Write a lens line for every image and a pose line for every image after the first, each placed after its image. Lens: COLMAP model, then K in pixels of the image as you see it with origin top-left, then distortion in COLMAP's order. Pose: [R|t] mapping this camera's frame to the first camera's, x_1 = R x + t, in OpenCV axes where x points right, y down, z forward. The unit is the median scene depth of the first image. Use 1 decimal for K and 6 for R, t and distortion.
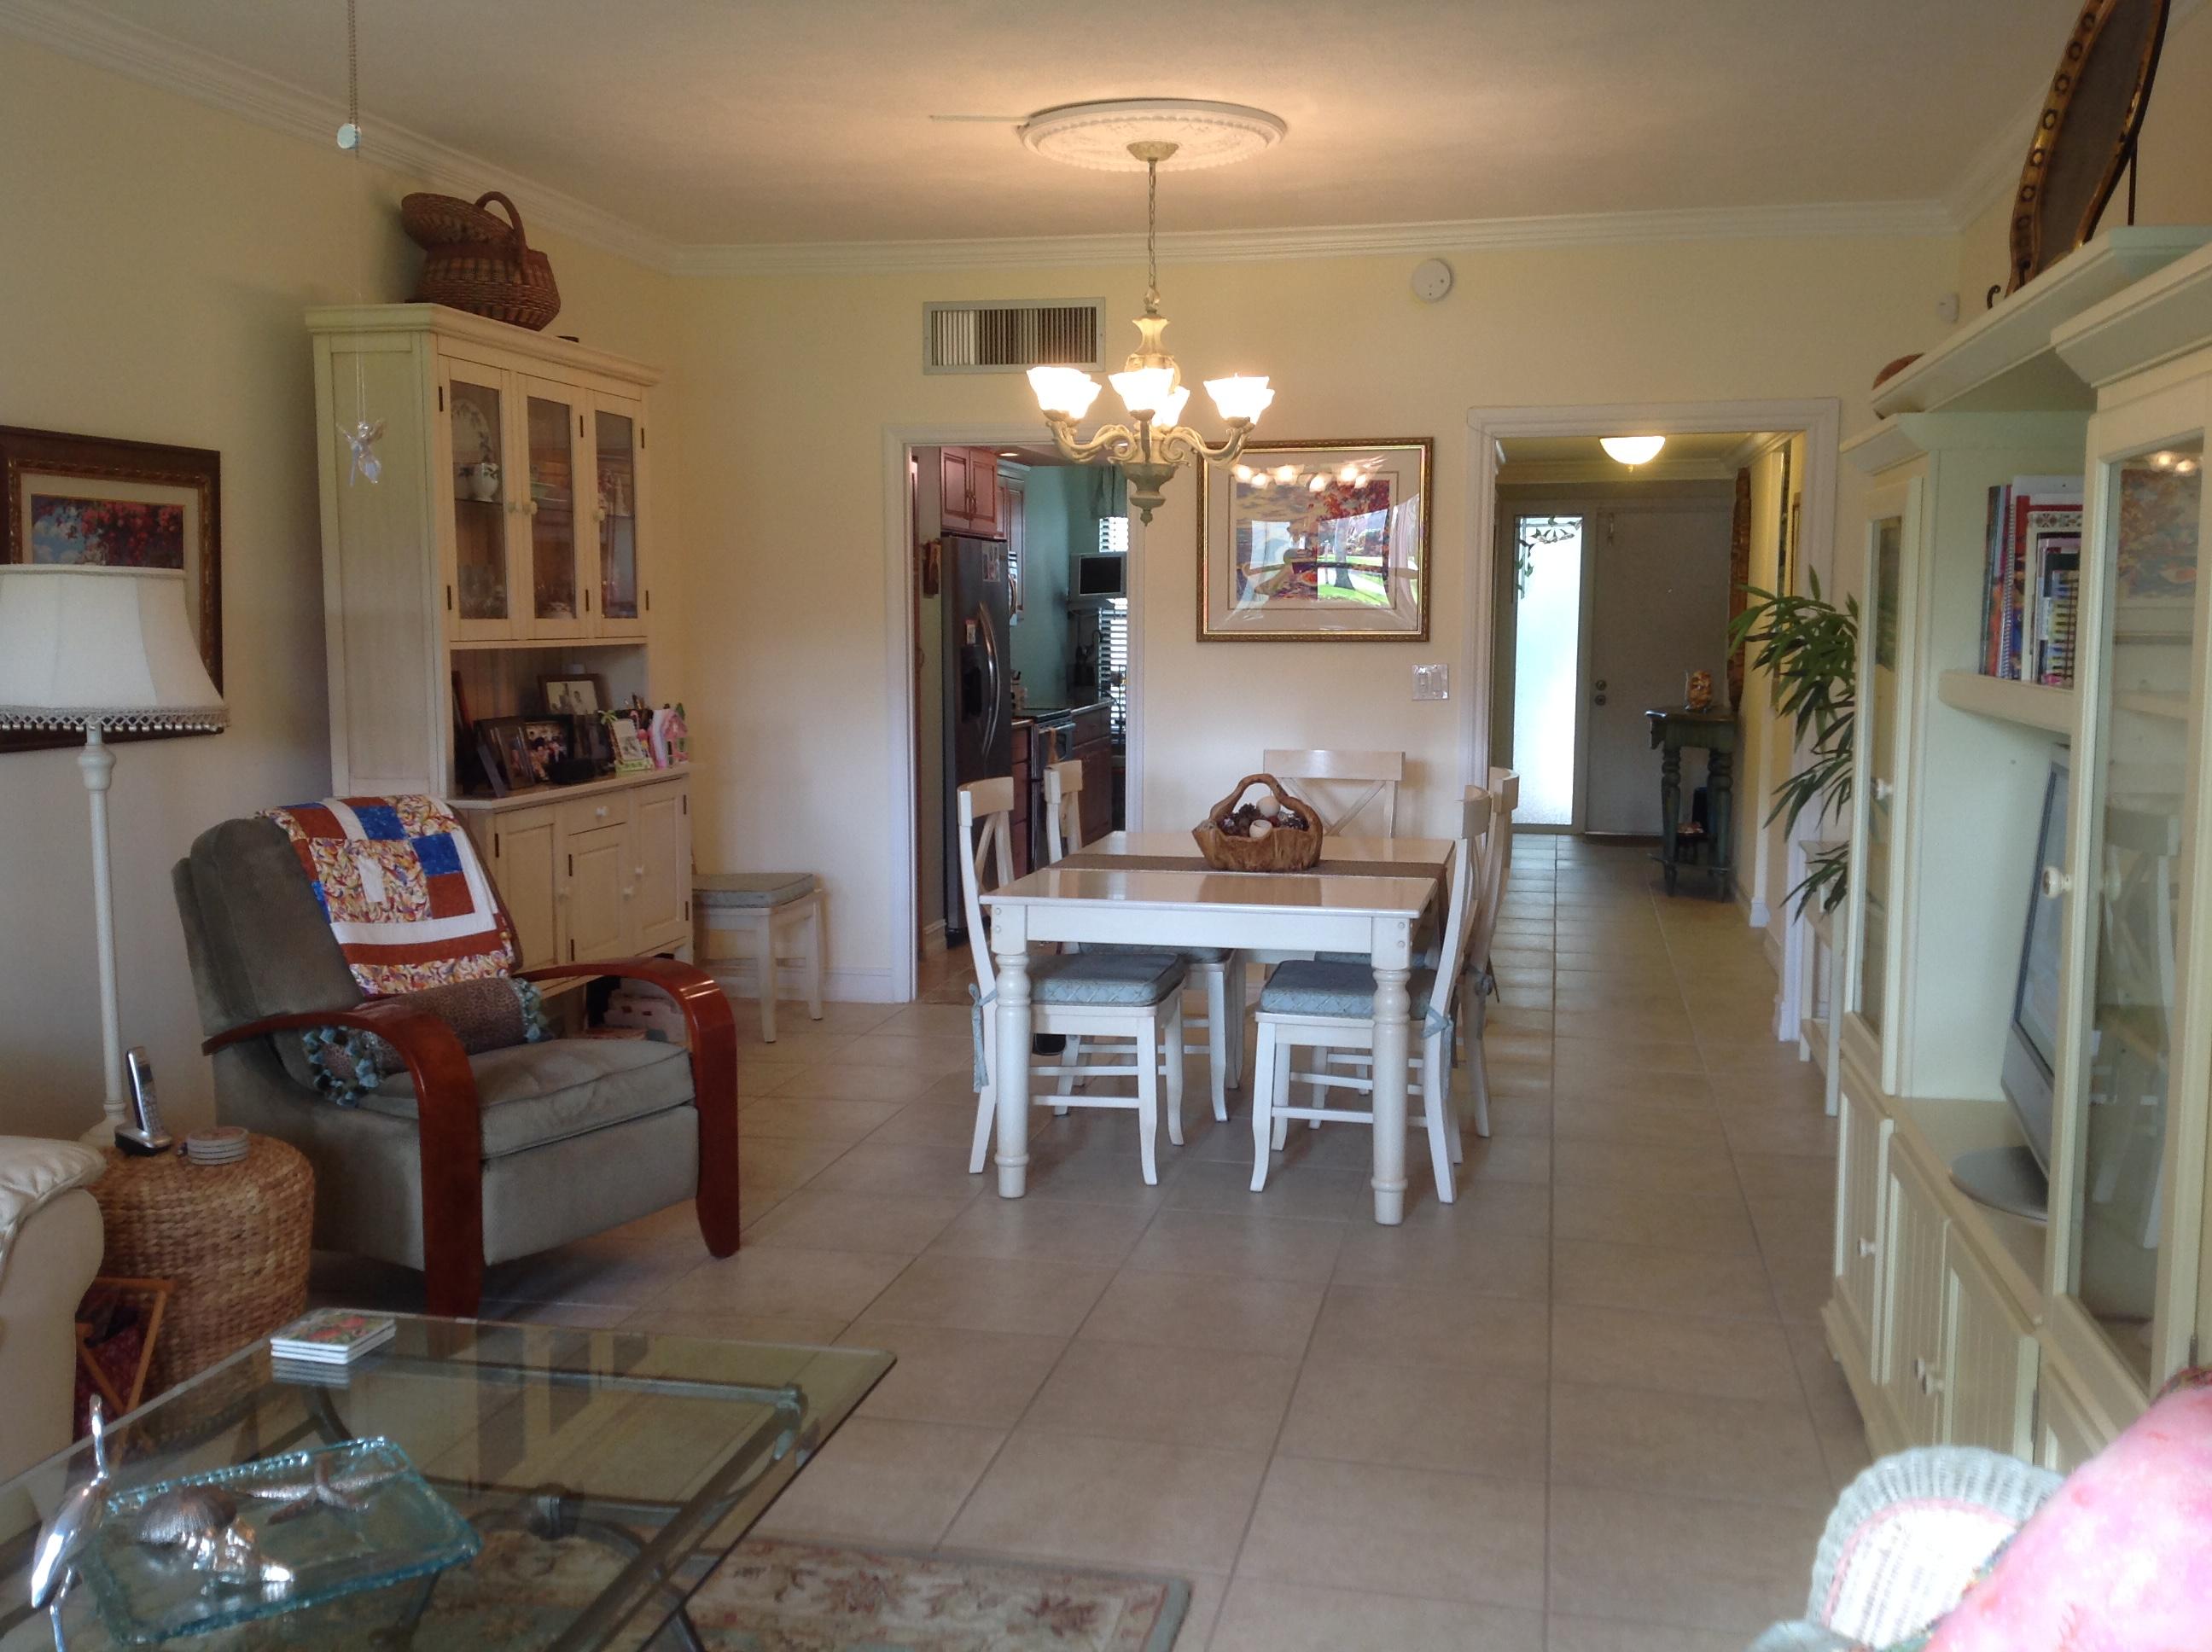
lens RADIAL K [[2046.2, 0, 1106.0], [0, 2046.2, 826.0], [0, 0, 1]] dist [0.165084, -0.350115]
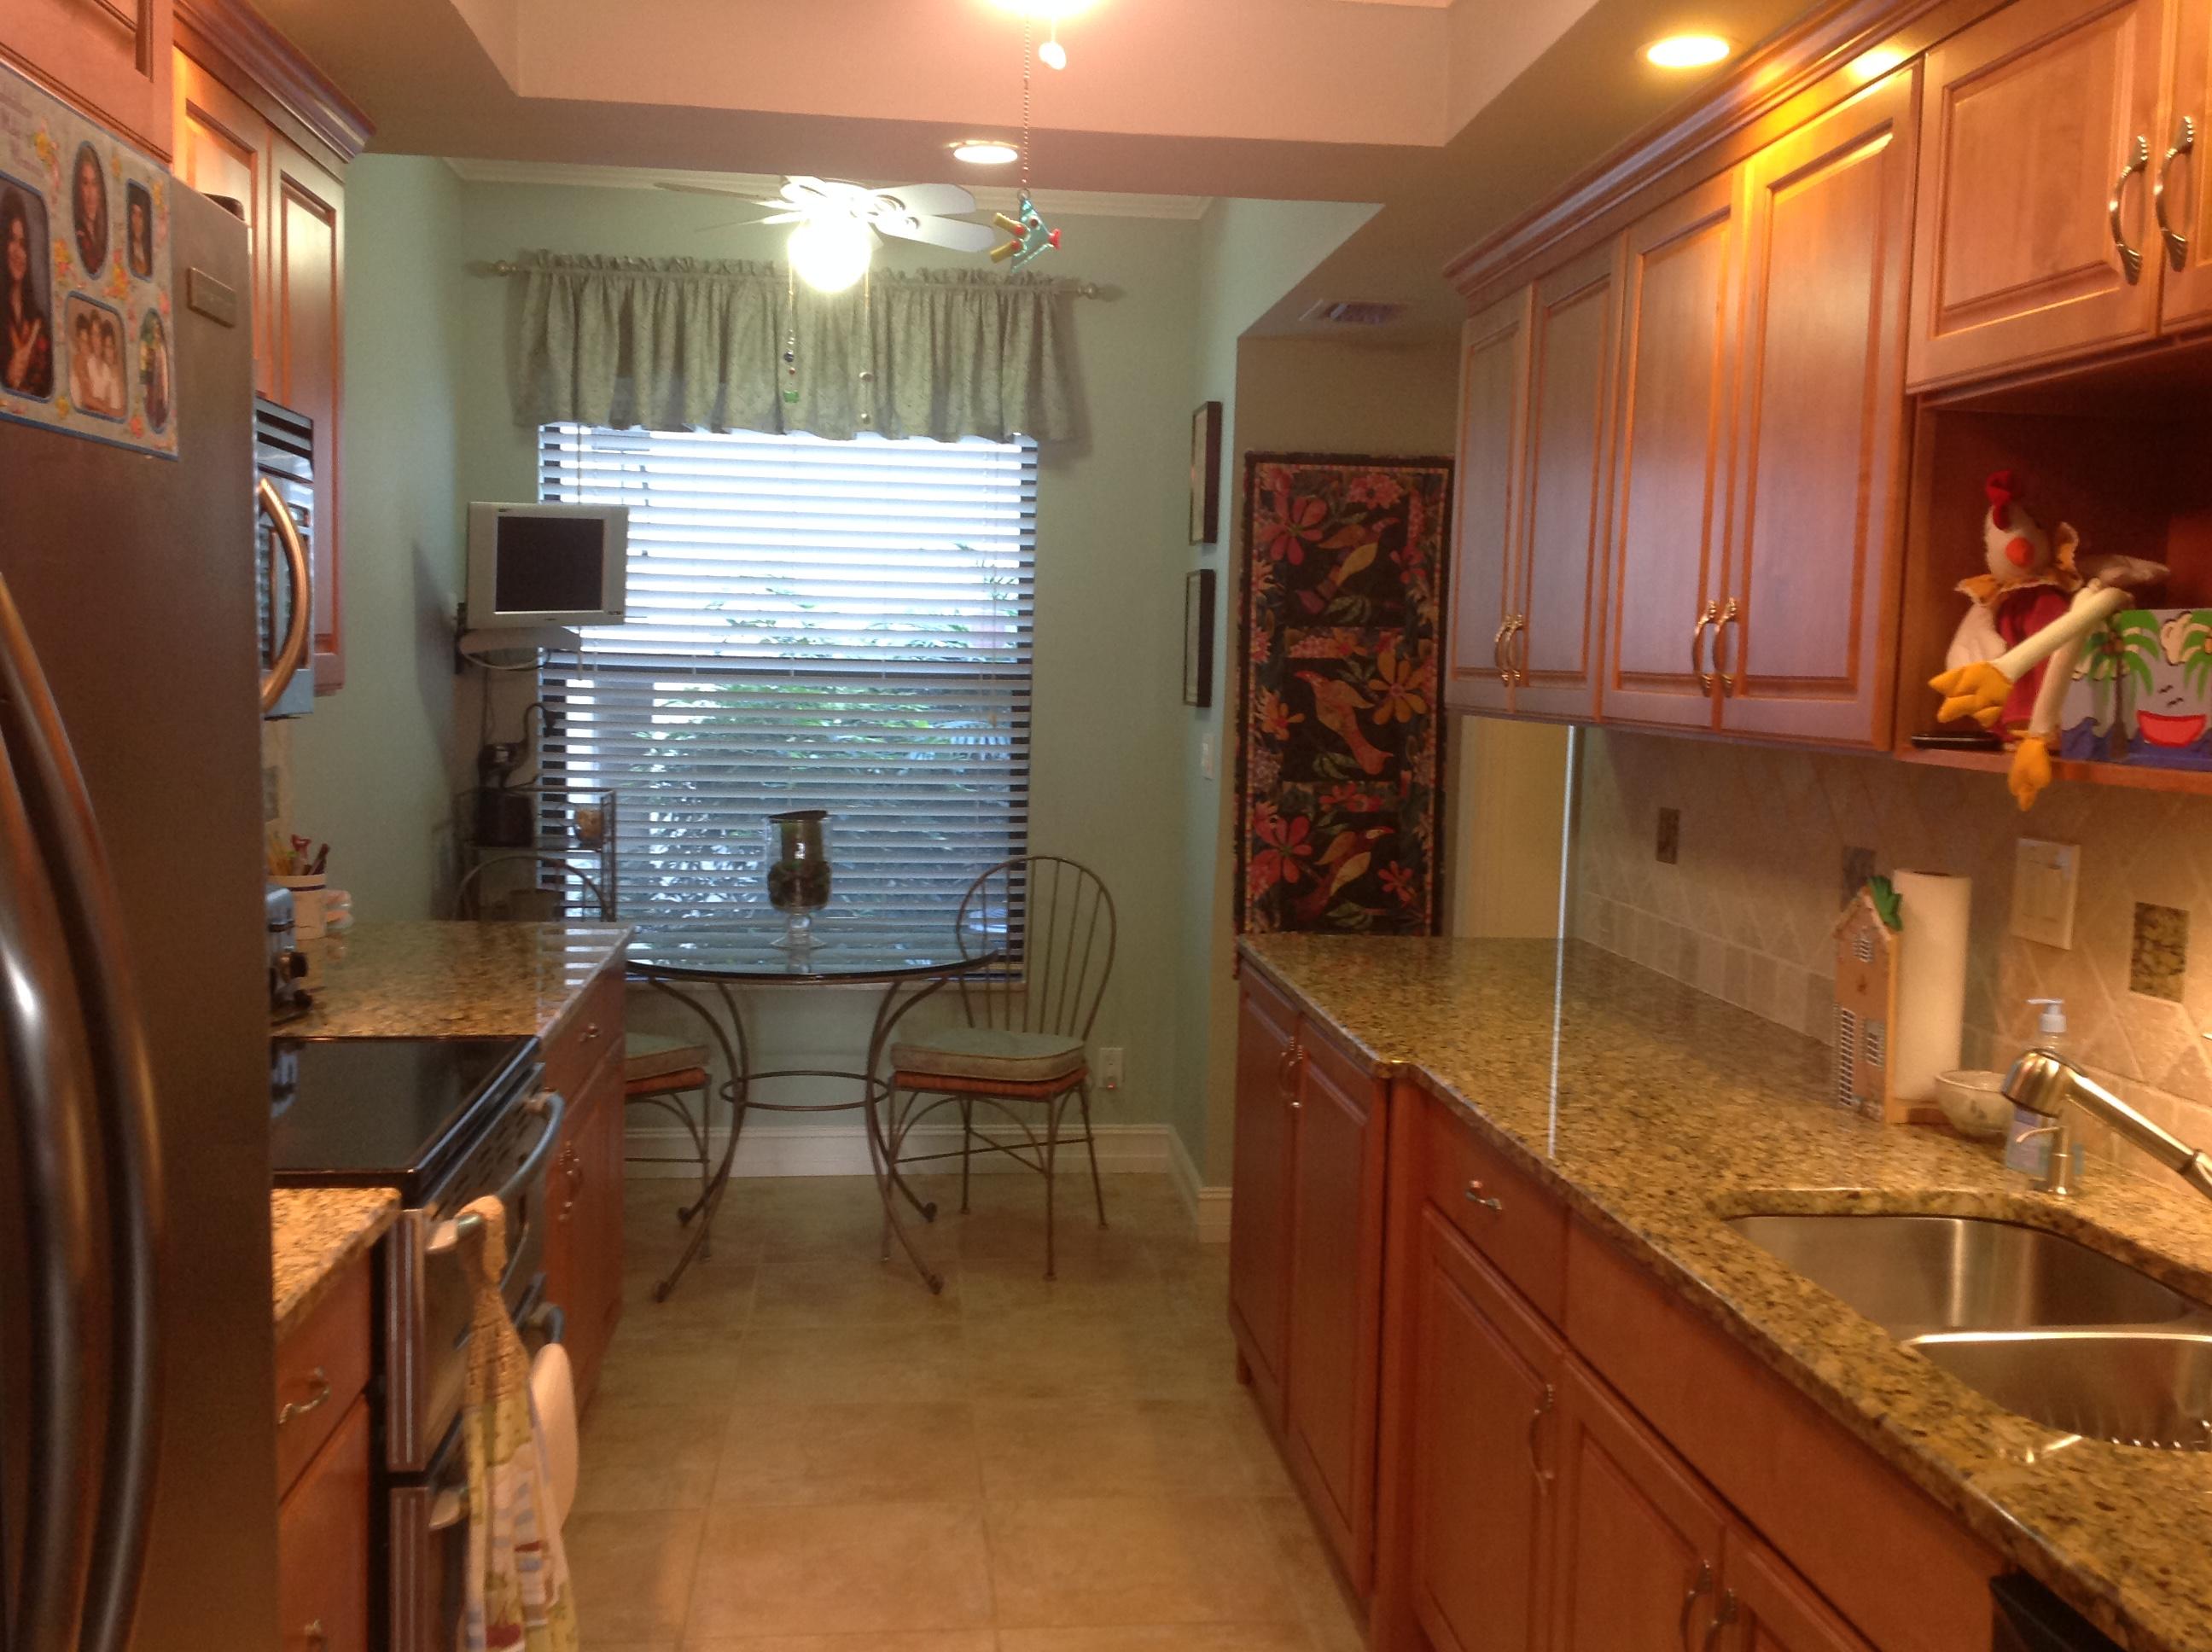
lens RADIAL K [[2046.2, 0, 1106.0], [0, 2046.2, 826.0], [0, 0, 1]] dist [0.165084, -0.350115]
pose [[0.948363, -0.000483, 0.317188, -0.026397], [0.006381, 0.999826, -0.017557, -0.064462], [-0.317124, 0.018674, 0.948200, 0.589632]]
